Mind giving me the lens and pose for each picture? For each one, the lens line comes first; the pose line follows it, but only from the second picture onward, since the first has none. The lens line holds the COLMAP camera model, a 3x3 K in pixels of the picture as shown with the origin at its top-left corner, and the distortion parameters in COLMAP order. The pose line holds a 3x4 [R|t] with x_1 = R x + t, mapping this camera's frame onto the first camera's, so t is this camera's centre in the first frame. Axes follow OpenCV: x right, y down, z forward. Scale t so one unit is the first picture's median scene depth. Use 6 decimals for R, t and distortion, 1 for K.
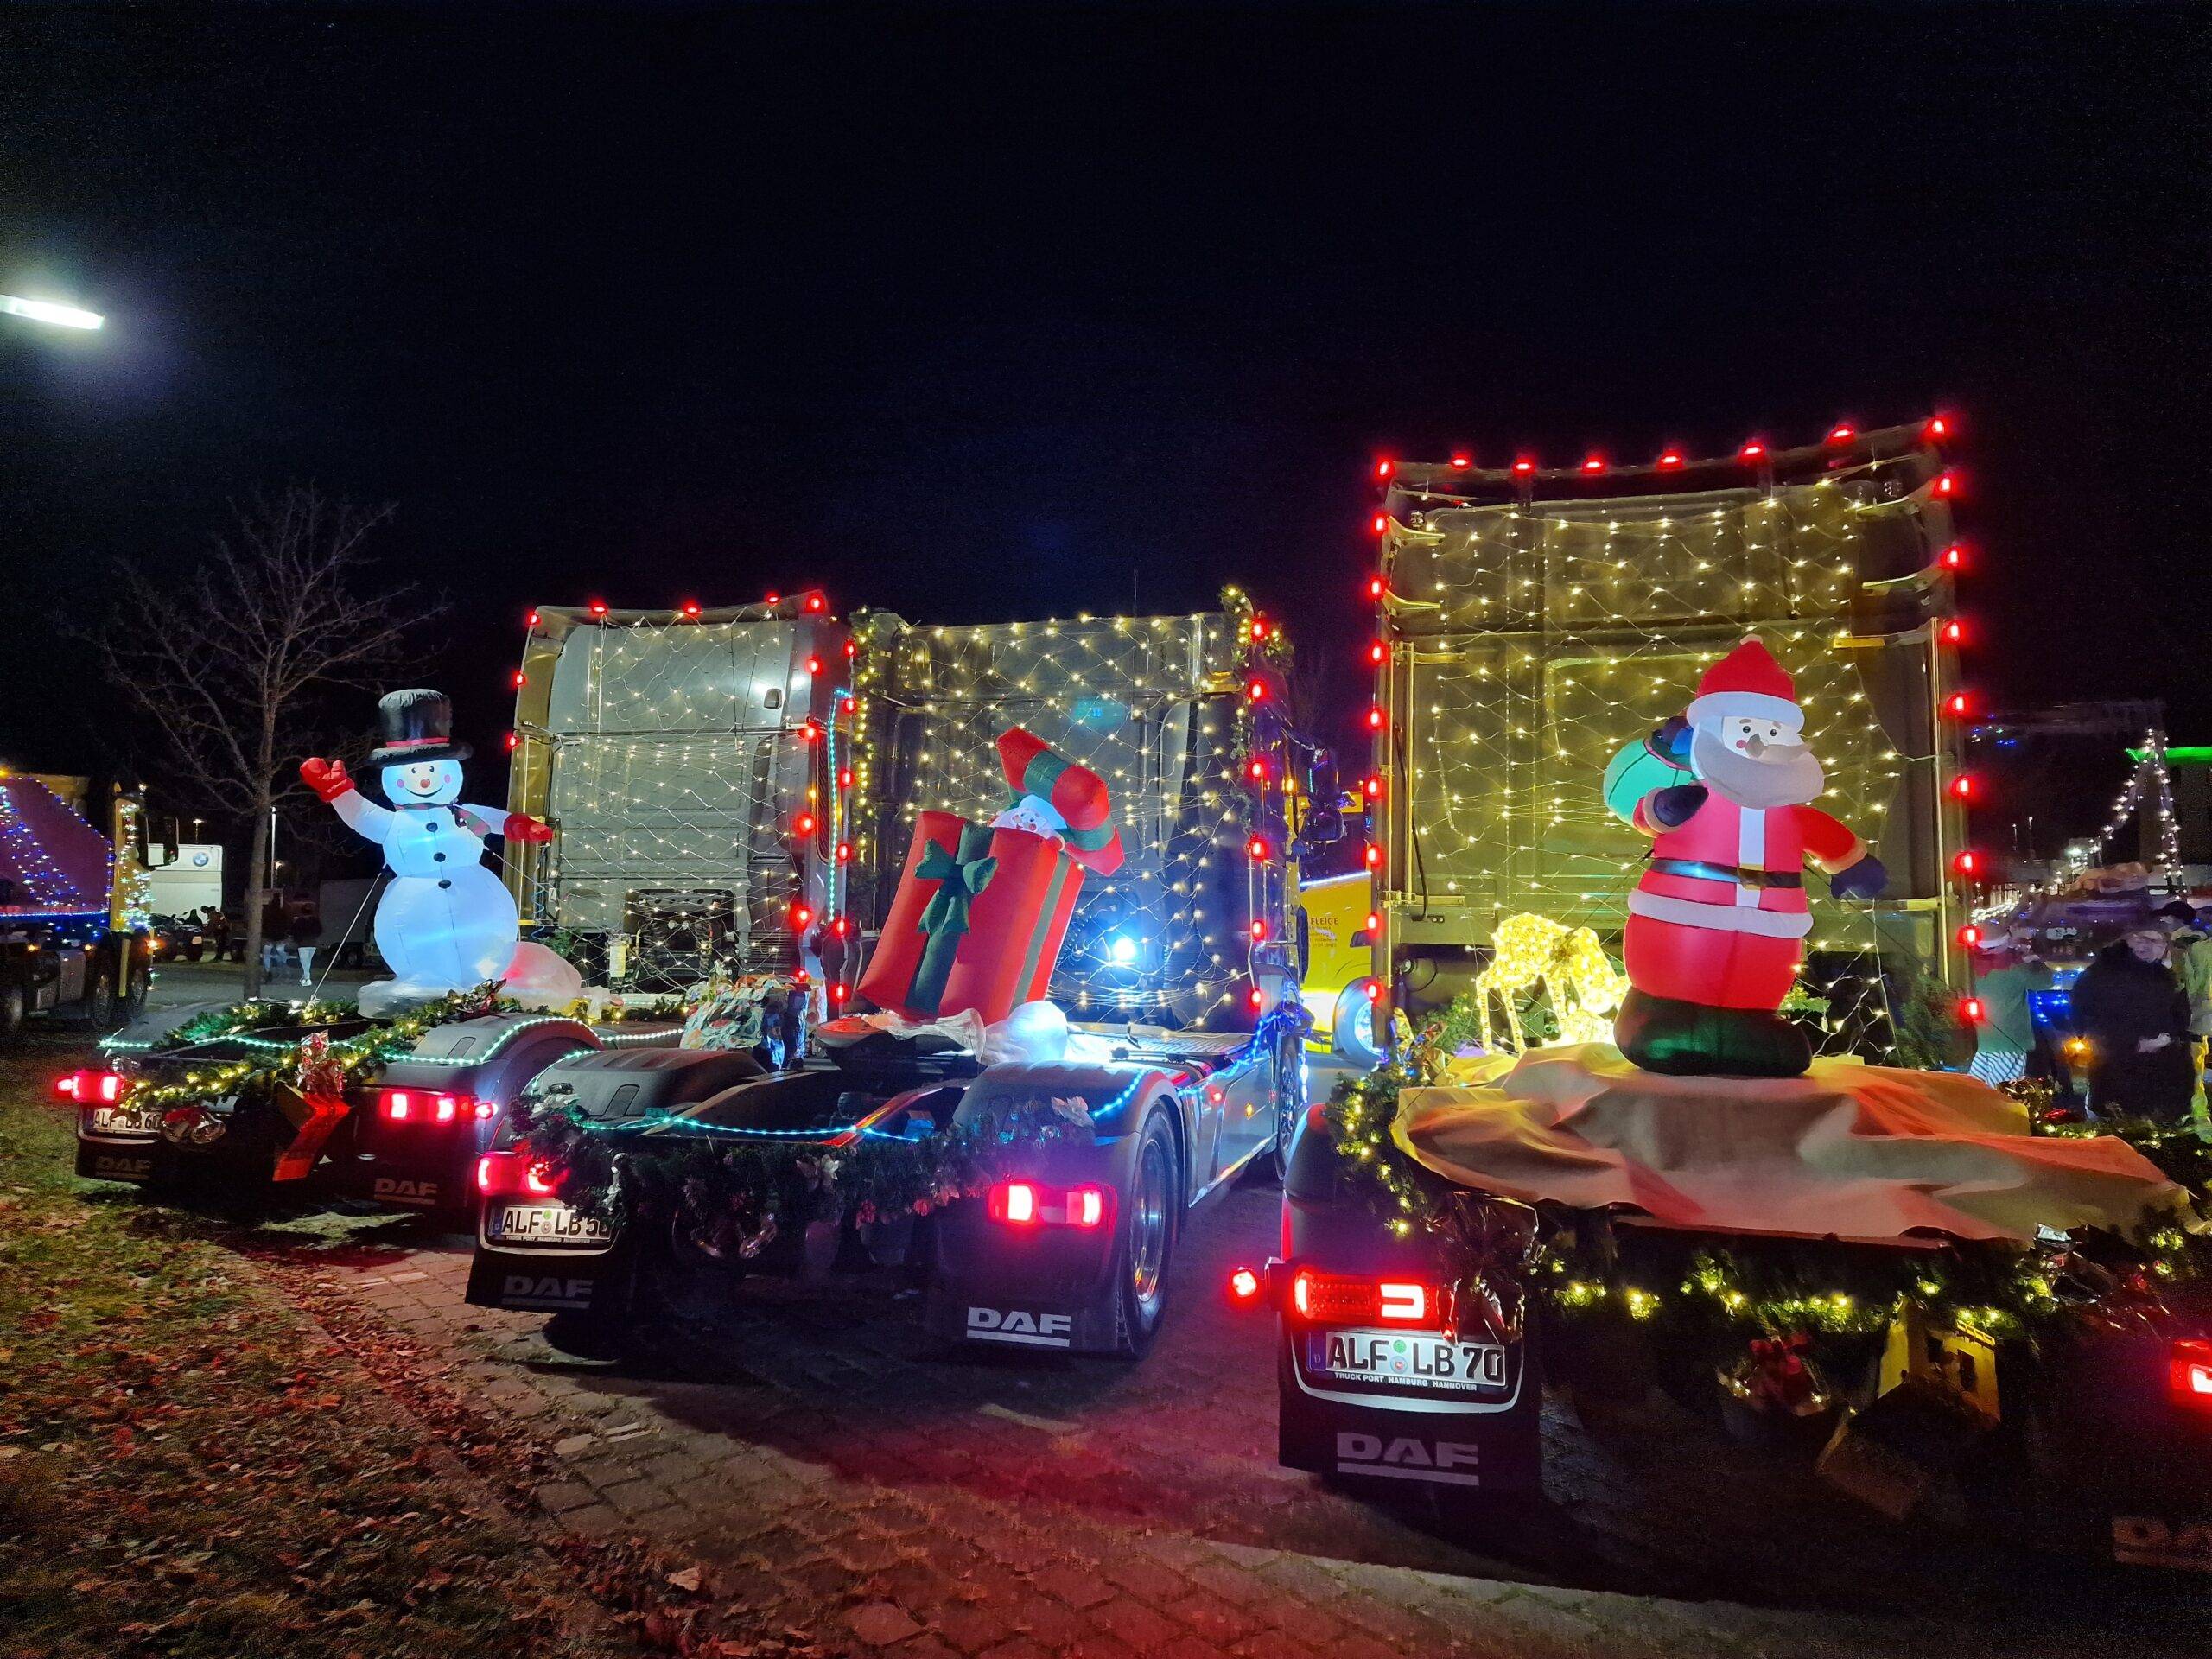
lens RADIAL K [[1491.0, 0, 1090.3], [0, 1491.0, 819.4], [0, 0, 1]] dist [0.075602, -0.065089]
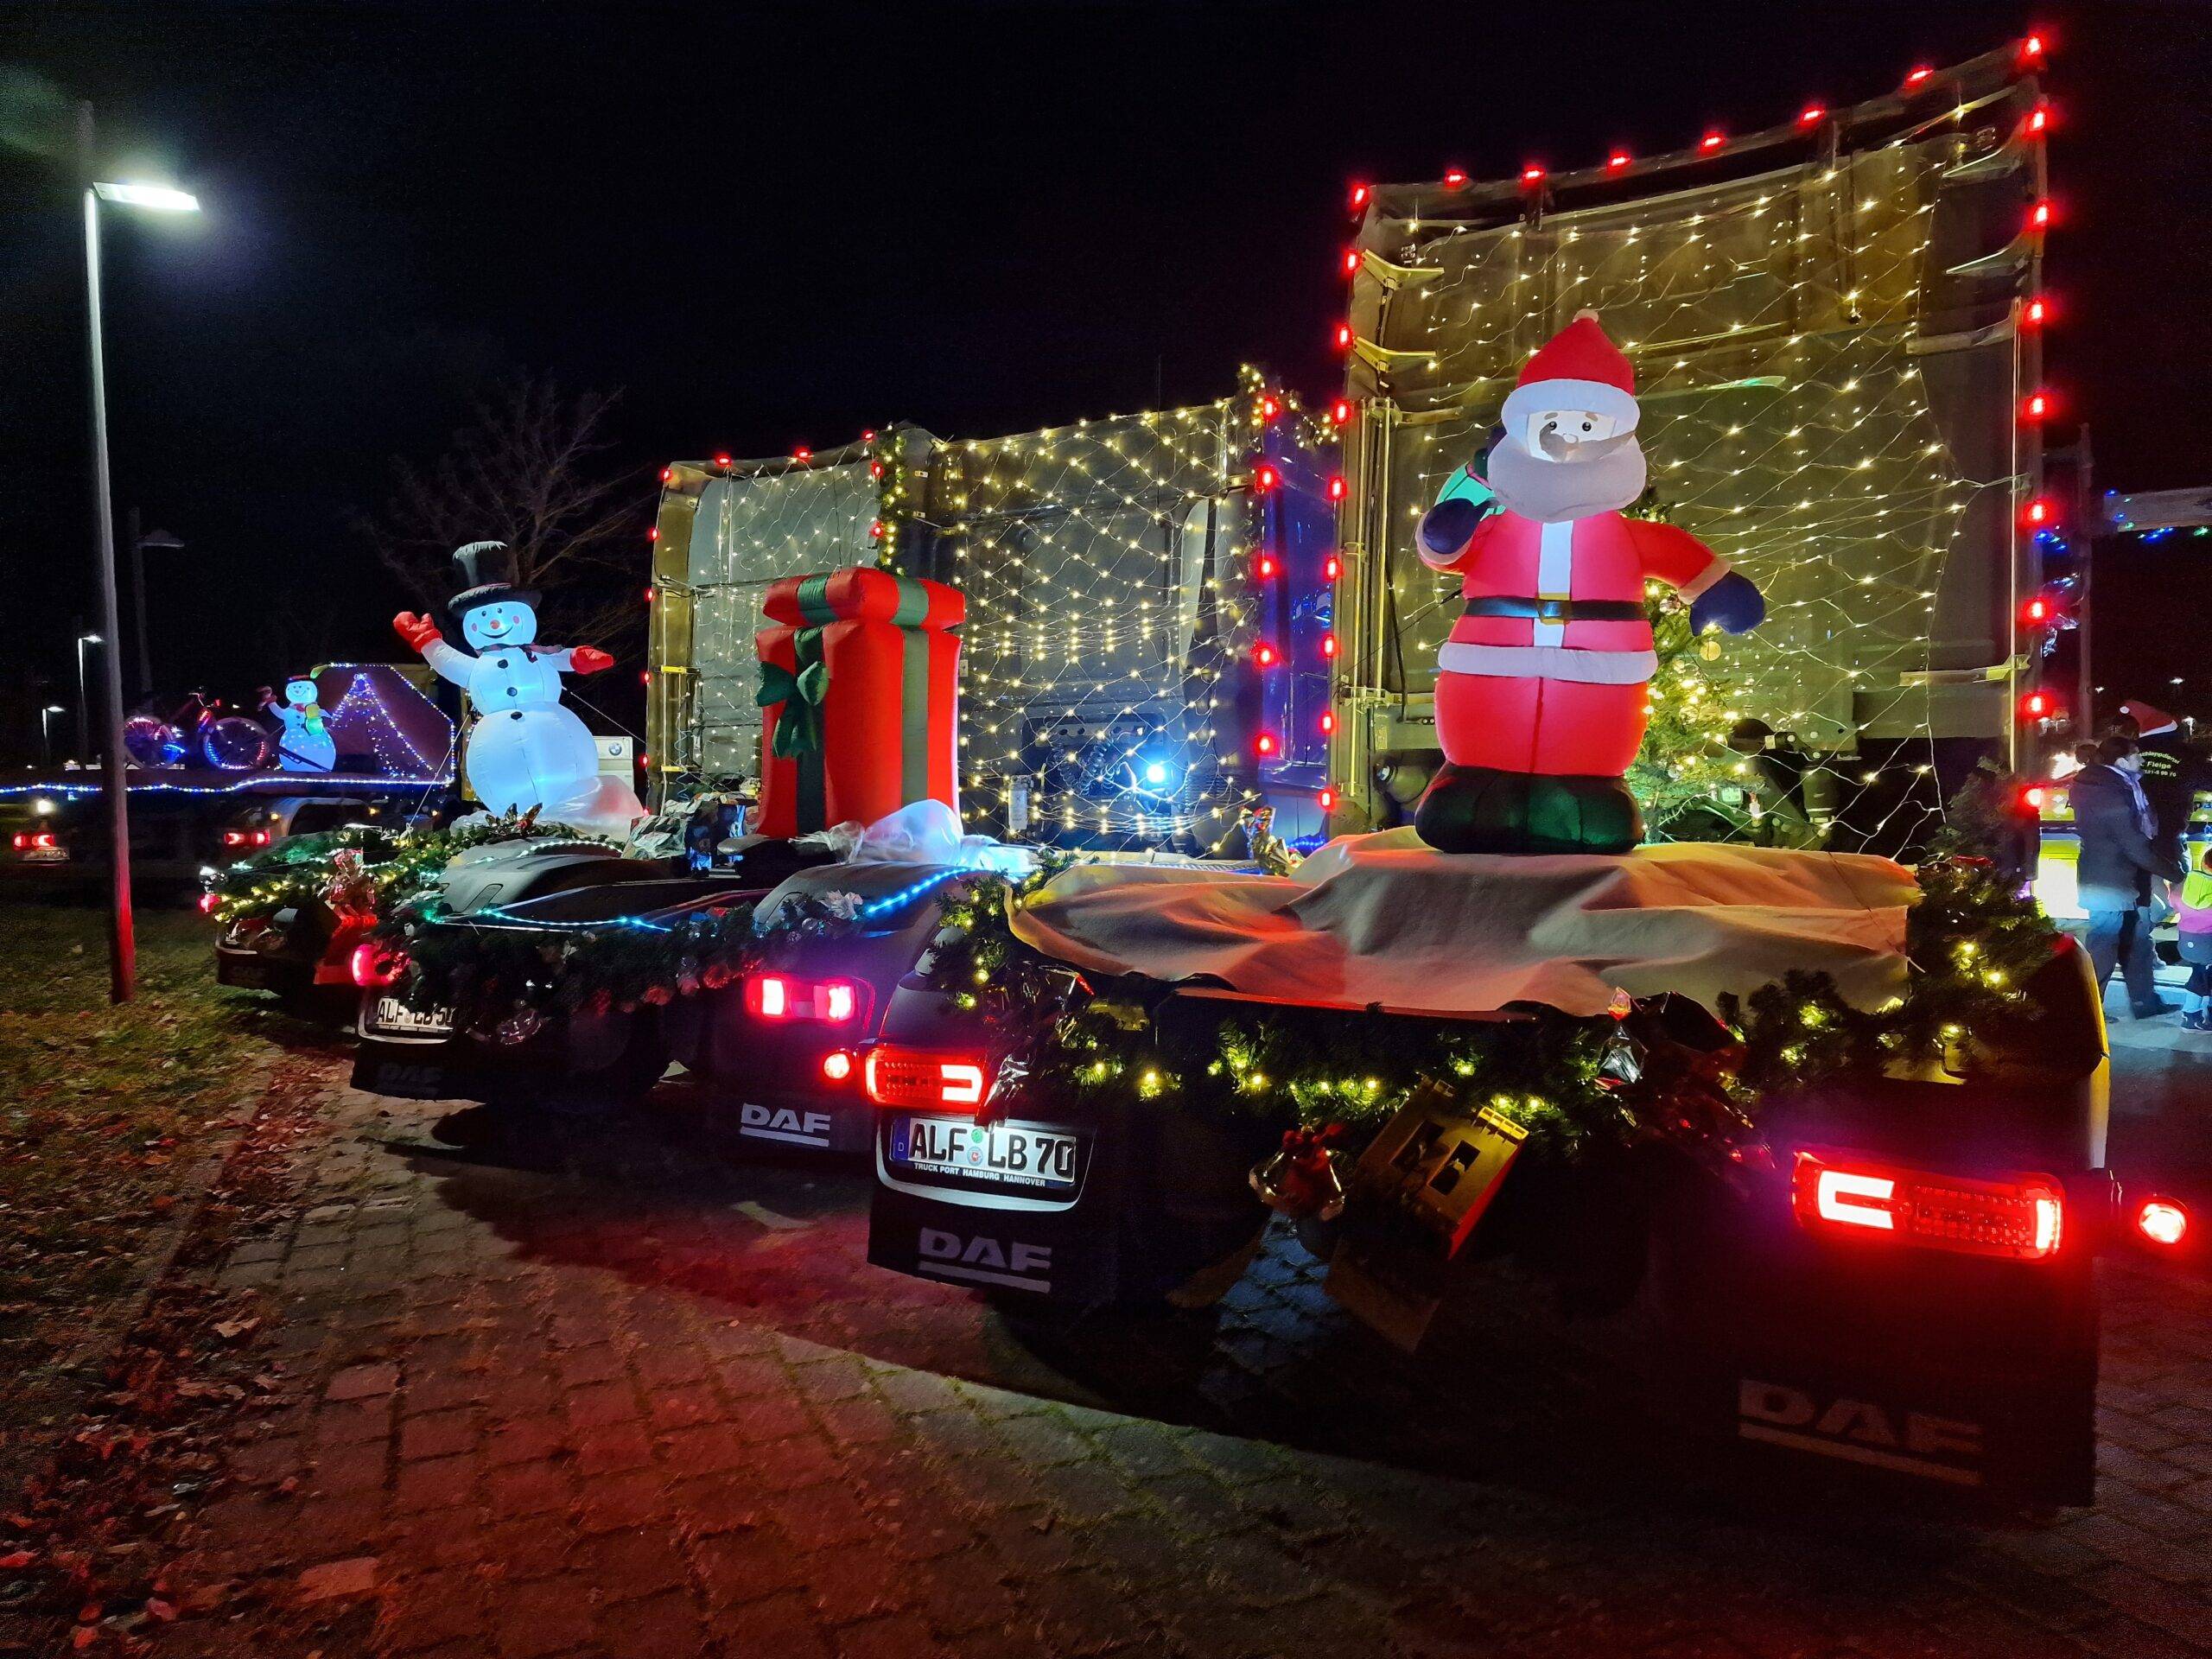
lens RADIAL K [[1485.5, 0, 1097.6], [0, 1485.5, 820.7], [0, 0, 1]] dist [0.089263, -0.081110]
pose [[0.967318, -0.008510, -0.253422, 0.292956], [0.027671, 0.997011, 0.072141, 0.062356], [0.252051, -0.076796, 0.964662, 0.113420]]
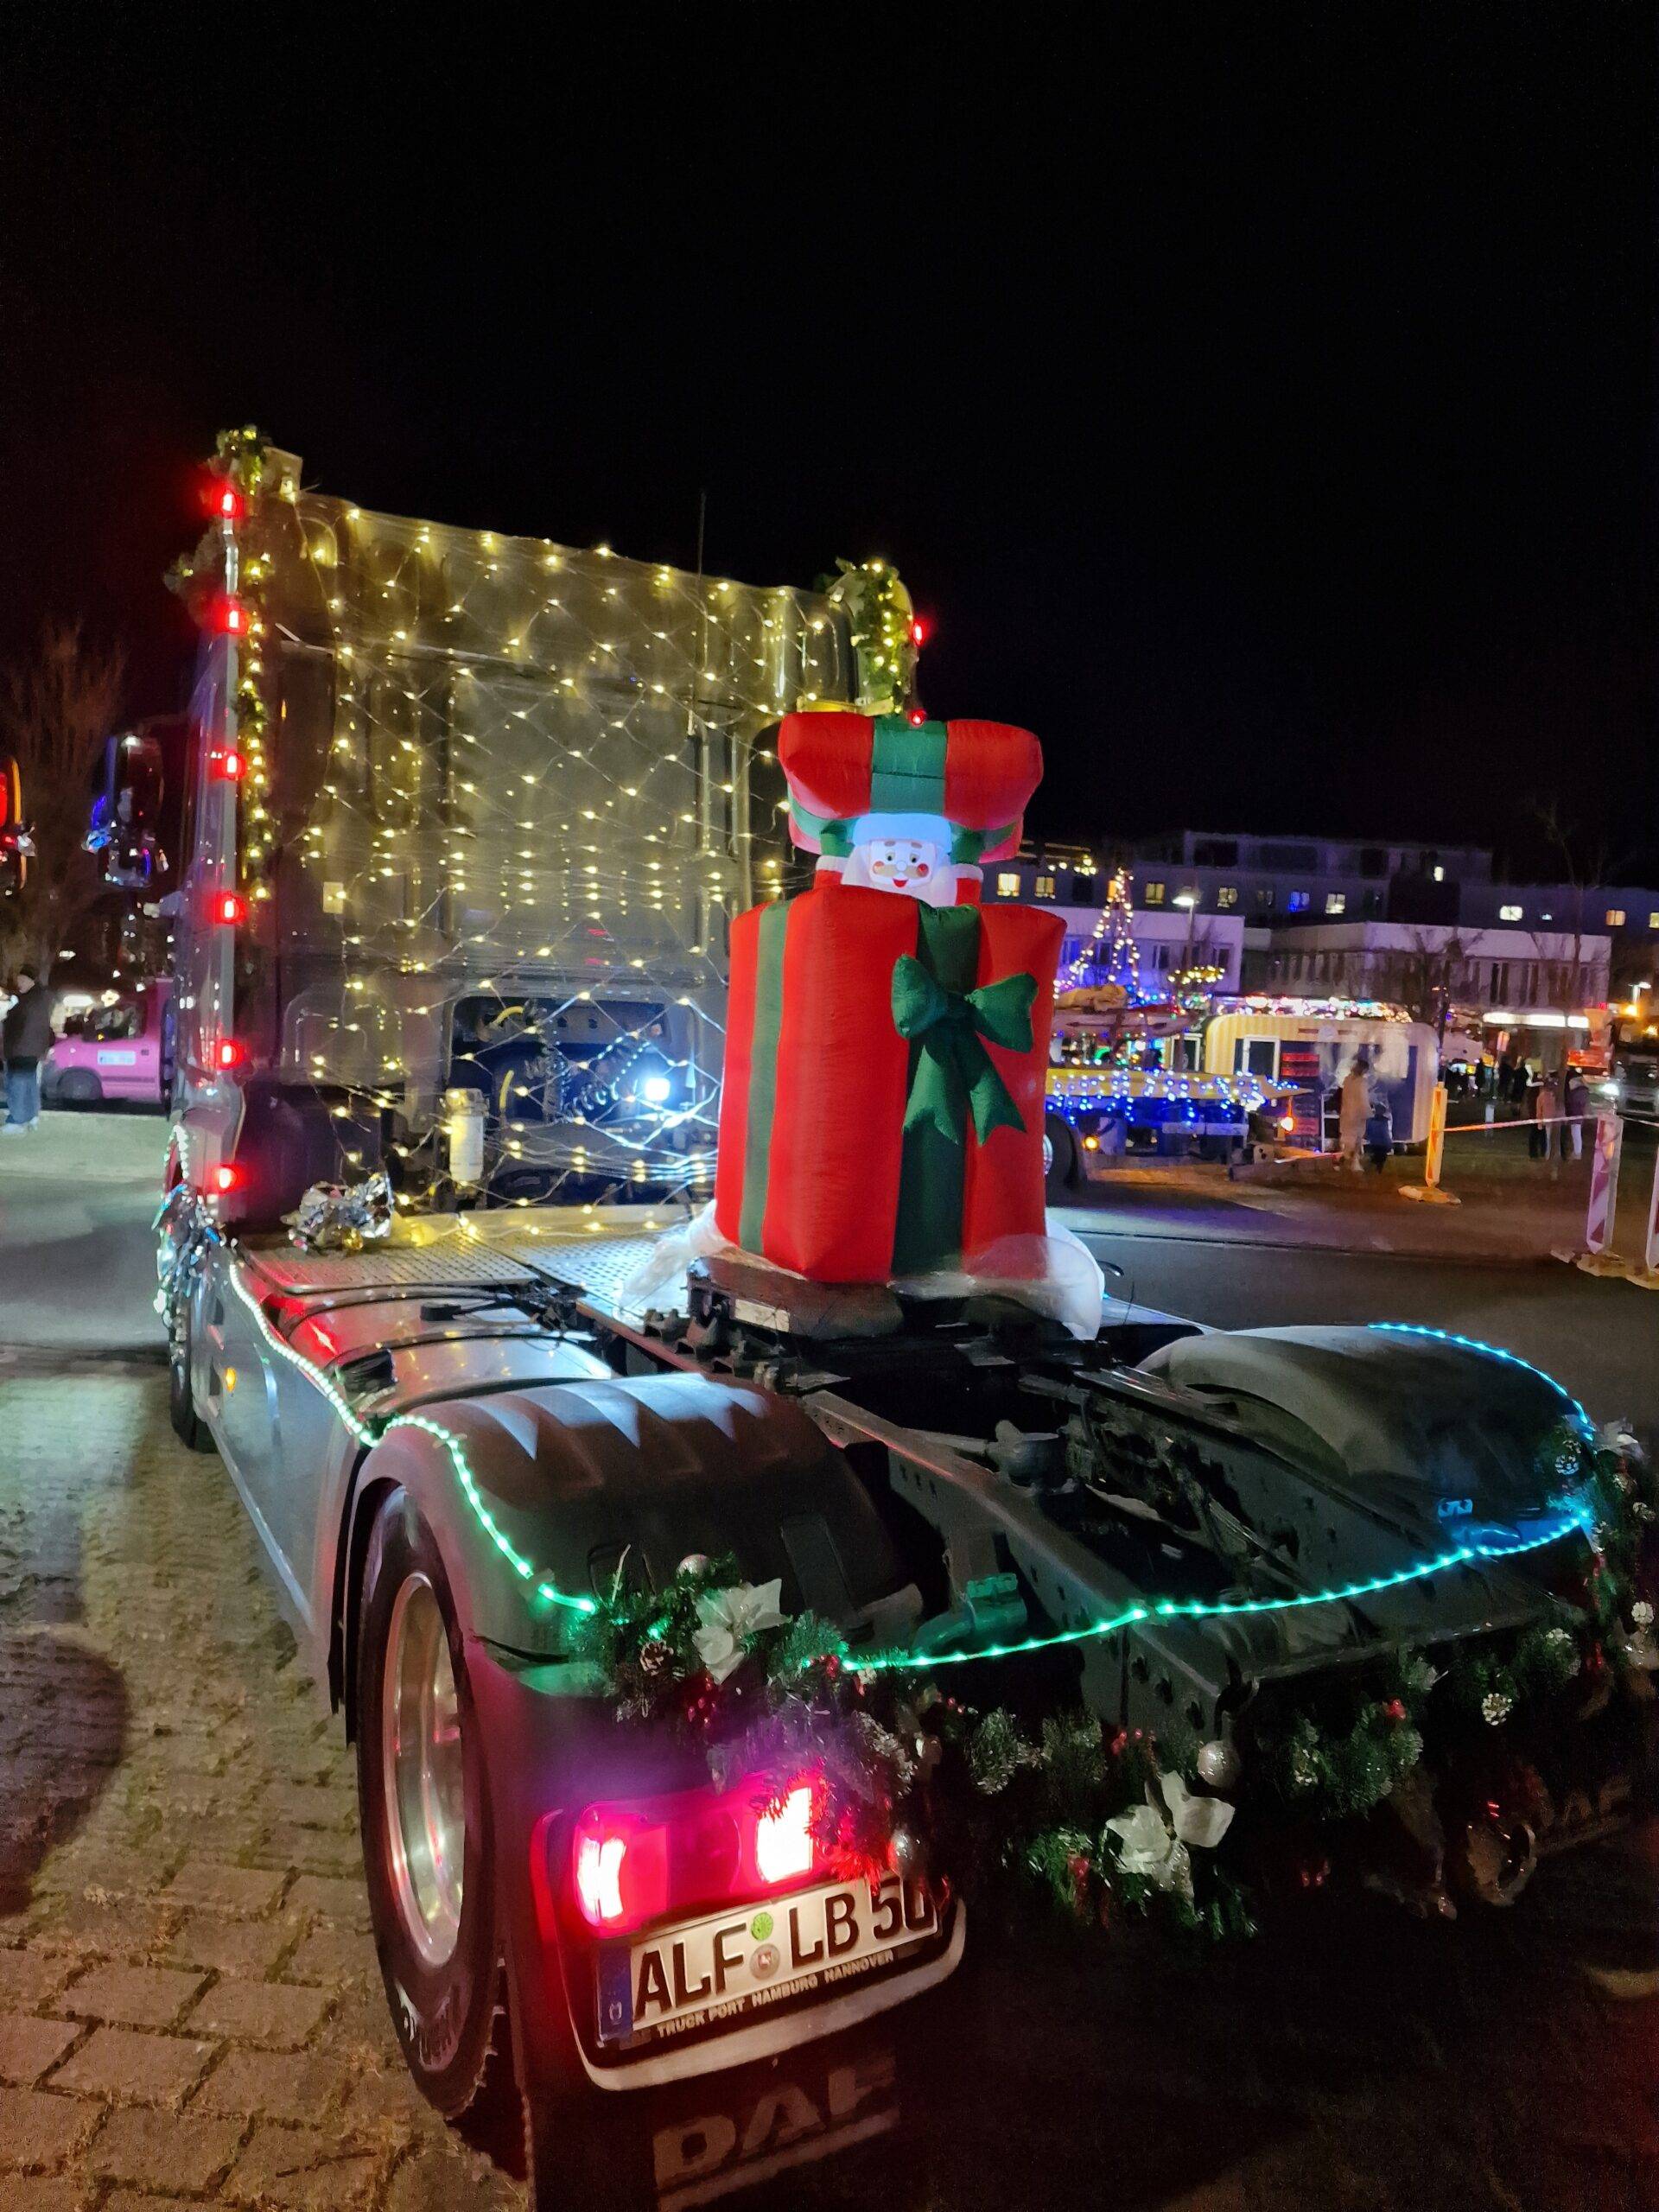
lens RADIAL K [[1473.1, 0, 829.9], [0, 1473.1, 1102.5], [0, 0, 1]] dist [0.087413, -0.077945]
pose [[0.726672, -0.018248, 0.686742, -0.482188], [-0.076119, 0.991353, 0.106887, 0.022674], [-0.682754, -0.129946, 0.719000, 0.618164]]
